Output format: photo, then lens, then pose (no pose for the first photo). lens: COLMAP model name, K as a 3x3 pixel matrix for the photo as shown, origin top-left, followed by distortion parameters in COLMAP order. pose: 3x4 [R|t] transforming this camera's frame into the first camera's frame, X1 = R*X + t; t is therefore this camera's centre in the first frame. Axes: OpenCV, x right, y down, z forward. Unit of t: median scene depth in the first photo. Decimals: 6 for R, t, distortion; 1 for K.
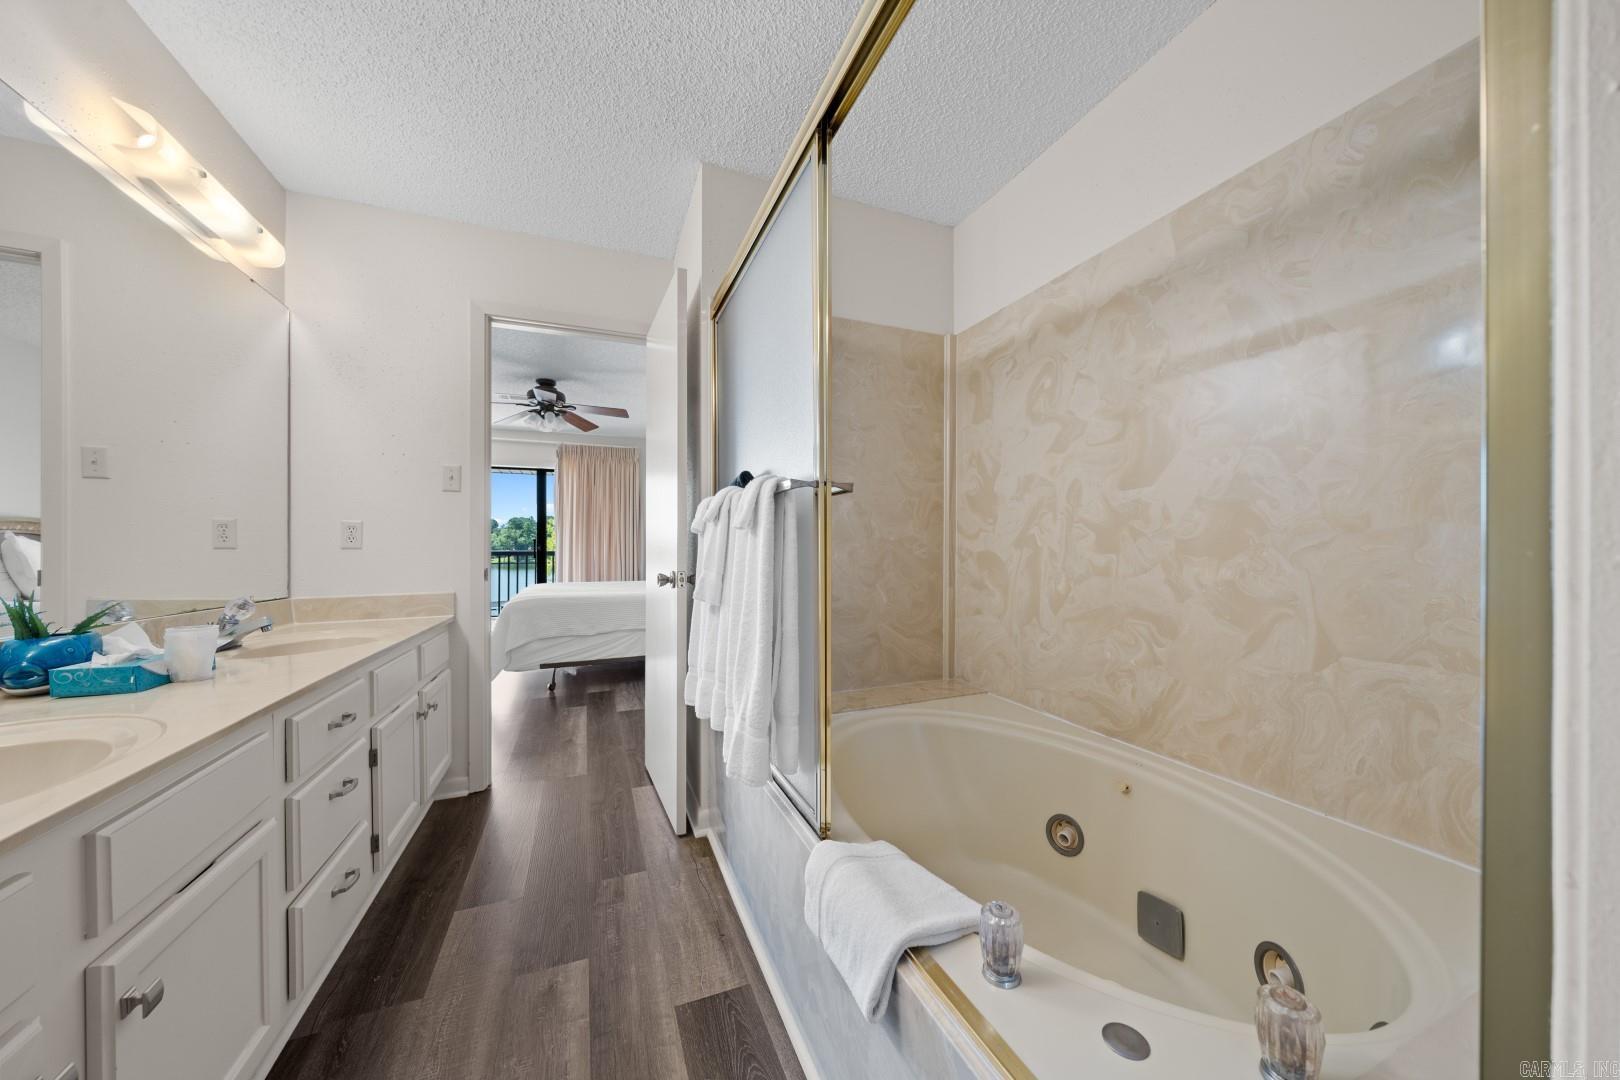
lens RADIAL K [[555.4, 0, 817.3], [0, 555.4, 547.8], [0, 0, 1]] dist [-0.003263, 0.000110]
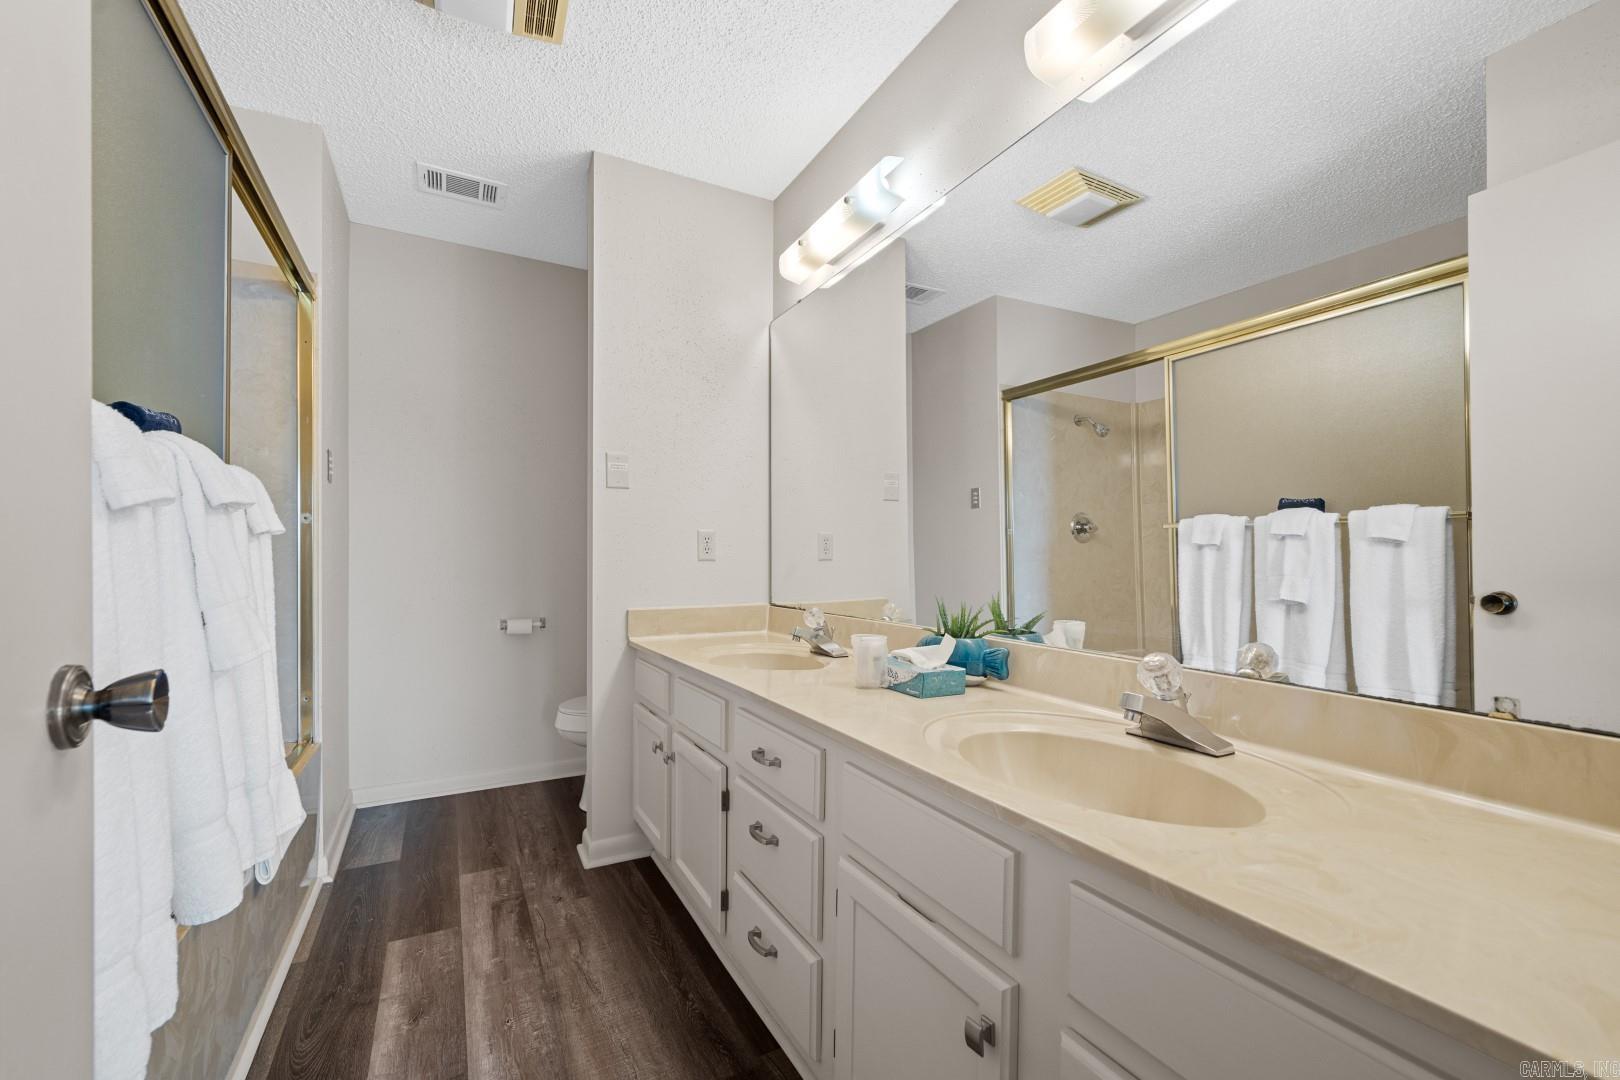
lens RADIAL K [[654.1, 0, 801.9], [0, 654.1, 556.7], [0, 0, 1]] dist [-0.003678, -0.000094]
pose [[-0.994608, 0.004477, -0.103605, -0.897259], [0.003400, 0.999938, 0.010571, -0.015098], [0.103646, 0.010162, -0.994562, 2.233391]]
